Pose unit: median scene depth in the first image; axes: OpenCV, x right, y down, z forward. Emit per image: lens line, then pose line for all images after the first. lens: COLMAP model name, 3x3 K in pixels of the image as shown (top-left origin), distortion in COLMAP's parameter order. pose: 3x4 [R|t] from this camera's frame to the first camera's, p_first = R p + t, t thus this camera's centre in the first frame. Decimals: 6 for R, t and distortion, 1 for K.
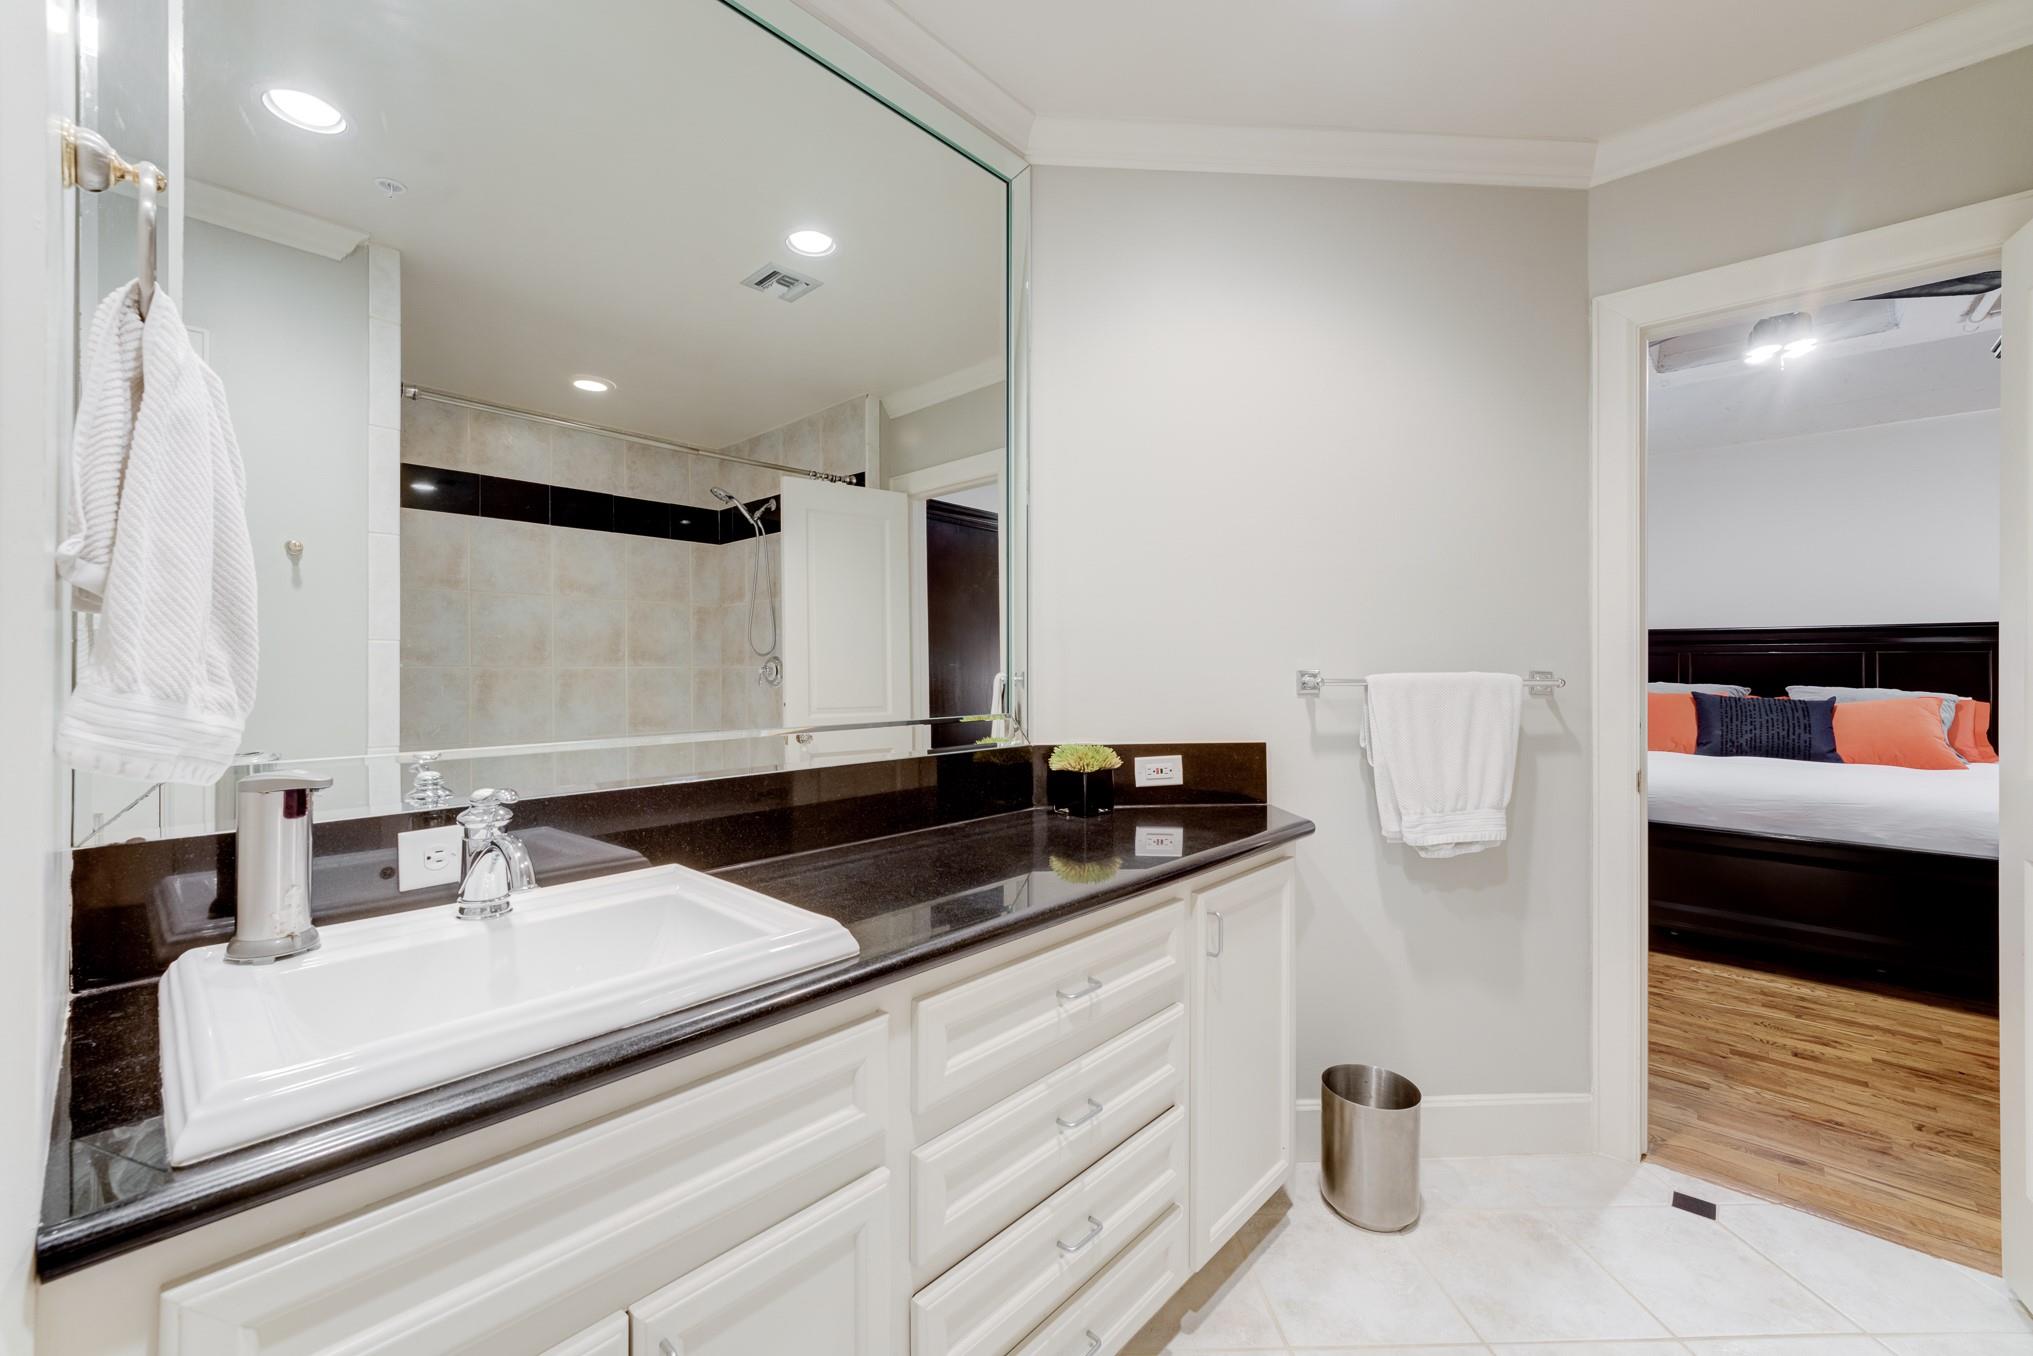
lens RADIAL K [[813.5, 0, 1017.1], [0, 813.5, 666.2], [0, 0, 1]] dist [-0.005992, 0.001876]
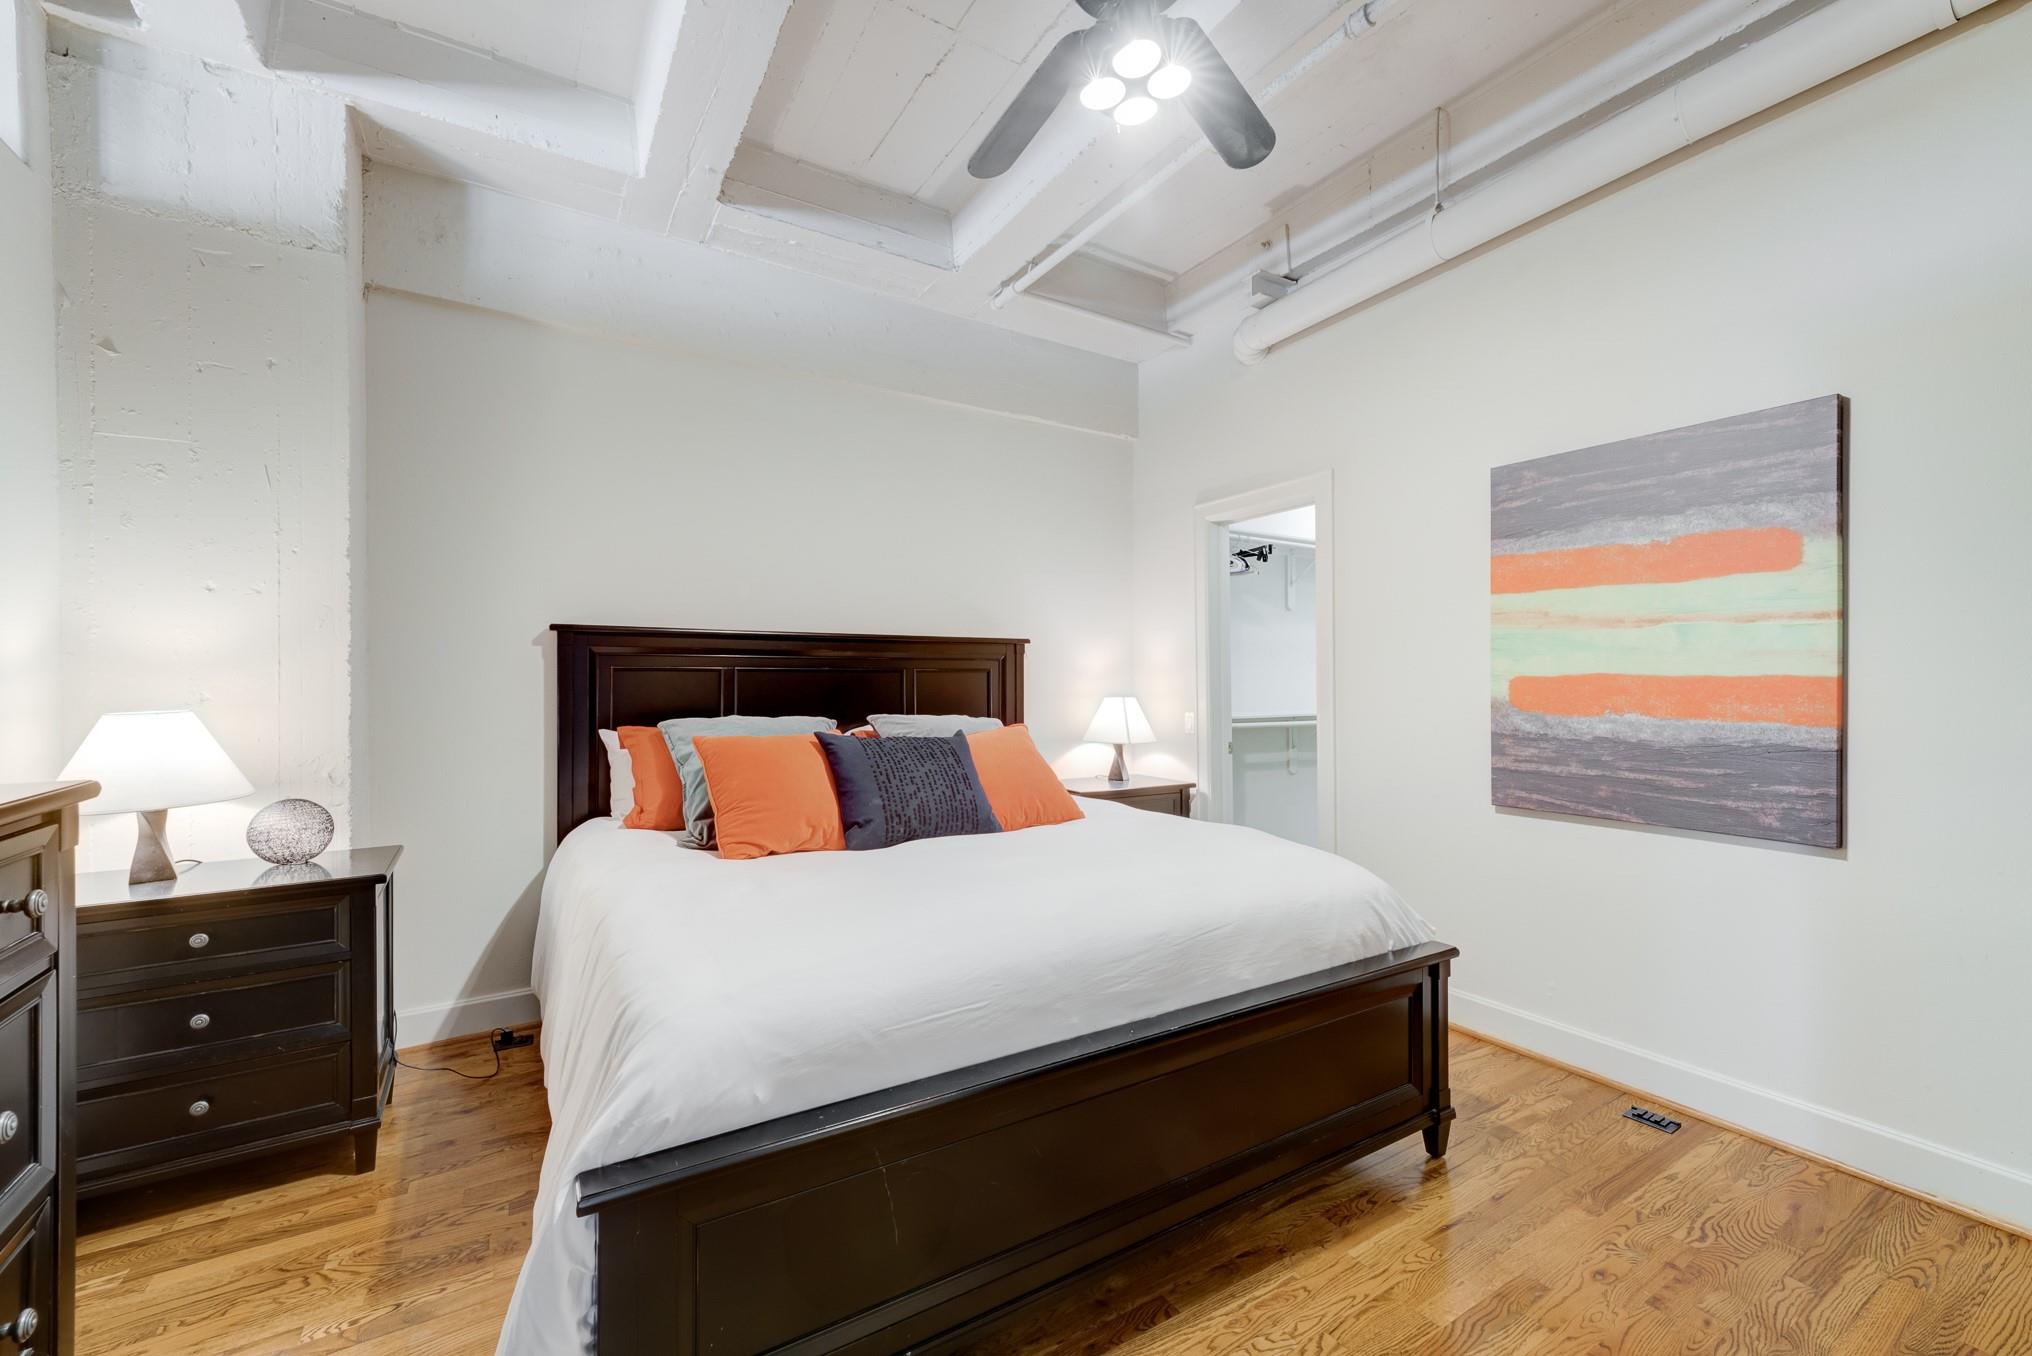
lens RADIAL K [[813.1, 0, 1016.8], [0, 813.1, 689.2], [0, 0, 1]] dist [-0.005992, 0.001876]
pose [[0.280870, 0.007891, 0.959713, 0.347463], [0.003991, 0.999948, -0.009390, 0.008601], [-0.959738, 0.006467, 0.280824, 0.741758]]
